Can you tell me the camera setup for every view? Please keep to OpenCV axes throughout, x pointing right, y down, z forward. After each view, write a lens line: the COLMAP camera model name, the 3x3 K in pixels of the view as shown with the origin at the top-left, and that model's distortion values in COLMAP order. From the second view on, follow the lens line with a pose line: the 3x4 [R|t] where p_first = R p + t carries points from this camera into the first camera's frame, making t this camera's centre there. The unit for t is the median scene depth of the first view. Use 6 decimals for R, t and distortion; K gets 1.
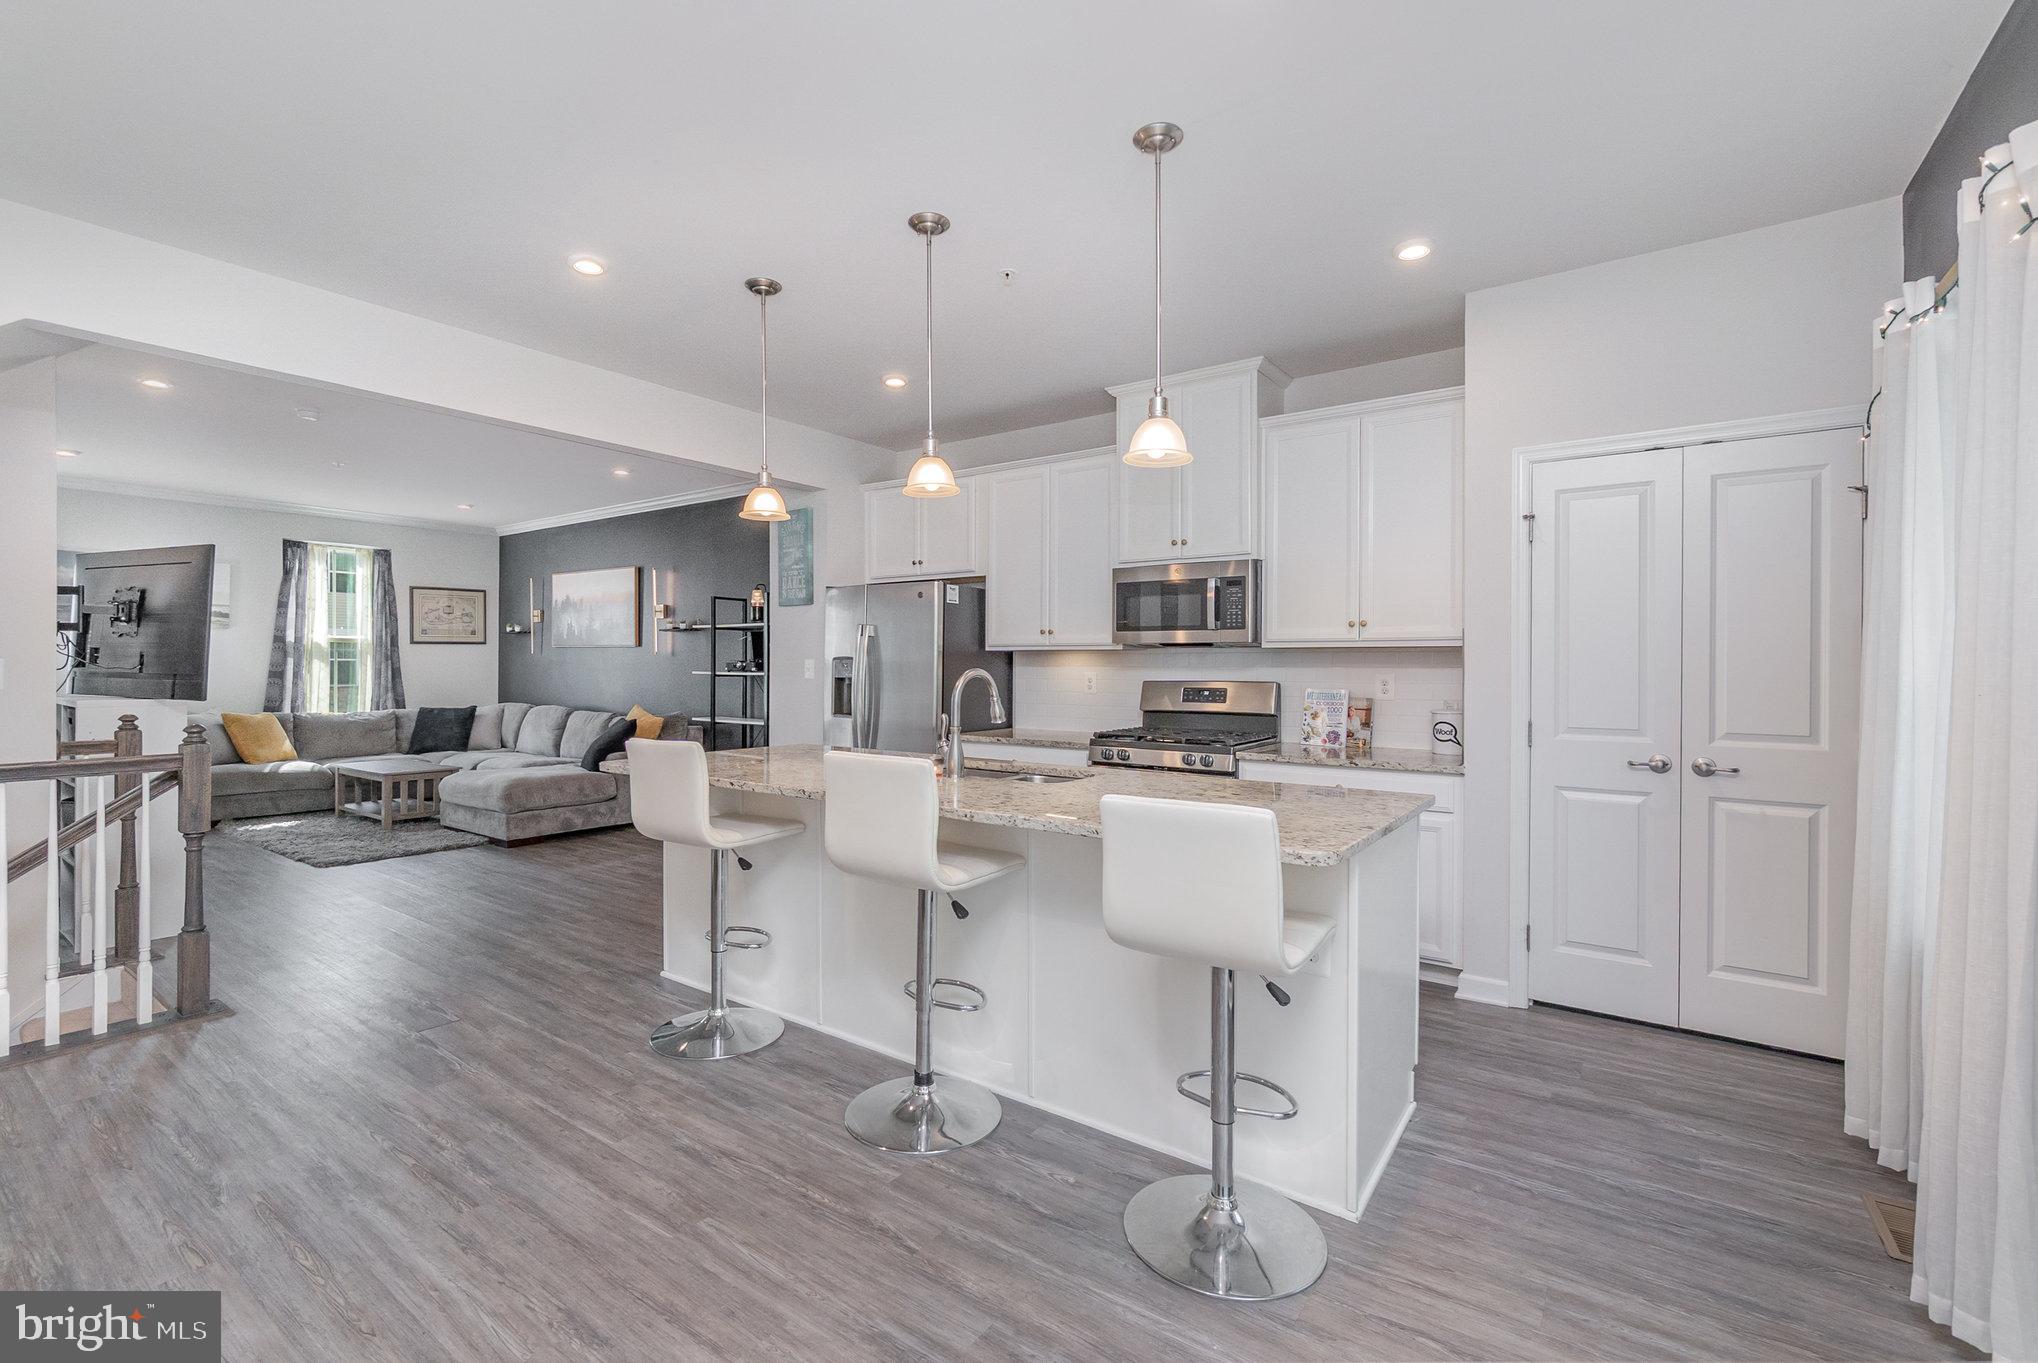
lens RADIAL K [[889.8, 0, 999.3], [0, 889.8, 668.5], [0, 0, 1]] dist [0.000764, -0.000306]
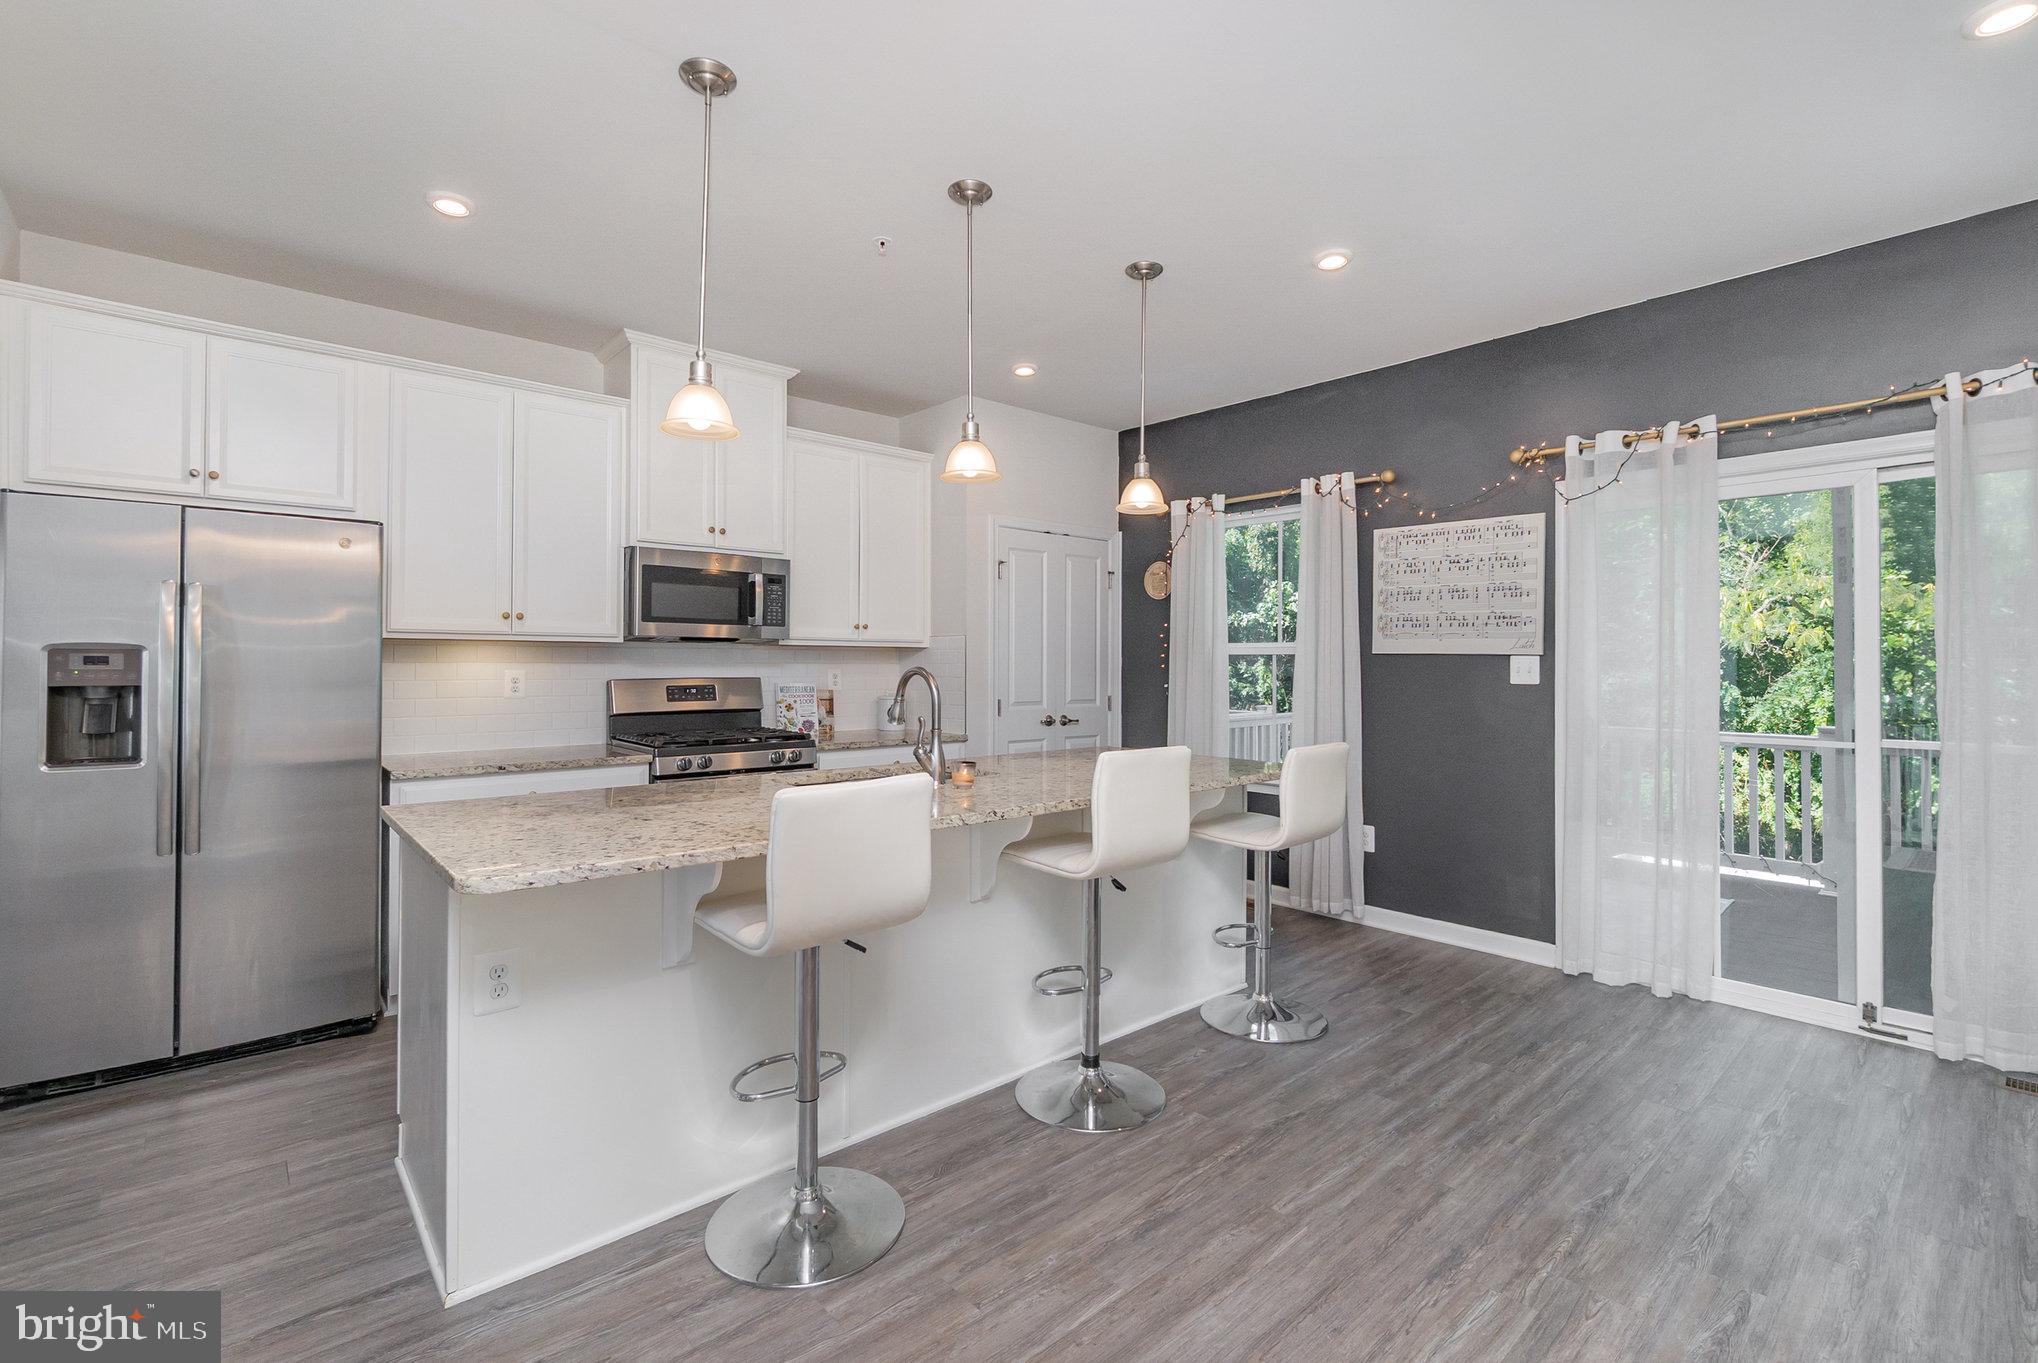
lens RADIAL K [[902.6, 0, 990.8], [0, 902.6, 654.3], [0, 0, 1]] dist [-0.001511, -0.000090]
pose [[0.228321, 0.008478, 0.973549, -1.041393], [0.000813, 0.999960, -0.008899, -0.003738], [-0.973585, 0.002823, 0.228305, 0.796604]]
